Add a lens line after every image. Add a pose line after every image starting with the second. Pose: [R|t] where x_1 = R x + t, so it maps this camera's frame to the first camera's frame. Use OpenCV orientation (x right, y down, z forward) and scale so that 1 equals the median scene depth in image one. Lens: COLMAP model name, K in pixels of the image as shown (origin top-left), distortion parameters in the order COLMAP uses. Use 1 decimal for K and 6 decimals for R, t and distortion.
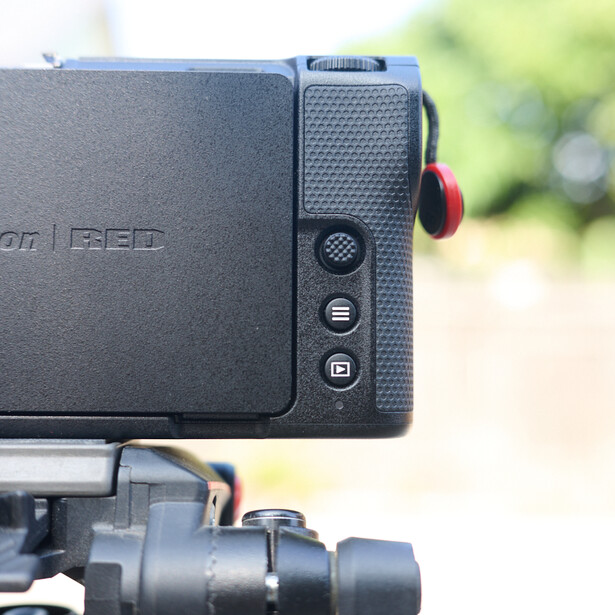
lens RADIAL K [[1085.0, 0, 307.5], [0, 1085.0, 307.5], [0, 0, 1]] dist [-0.194131, -0.193939]
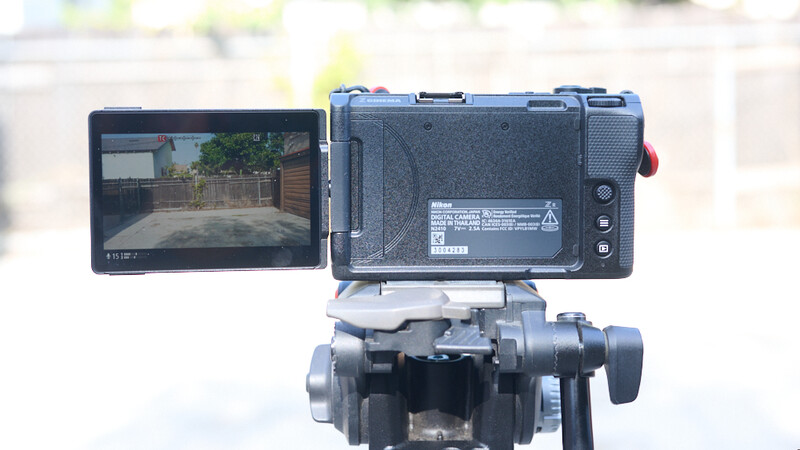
lens RADIAL K [[878.4, 0, 400.0], [0, 878.4, 225.0], [0, 0, 1]] dist [-0.097563, -0.004159]
pose [[0.996616, -0.000432, -0.082195, -0.237627], [0.011332, 0.991160, 0.132187, -0.230967], [0.081411, -0.132672, 0.987811, -0.774678]]
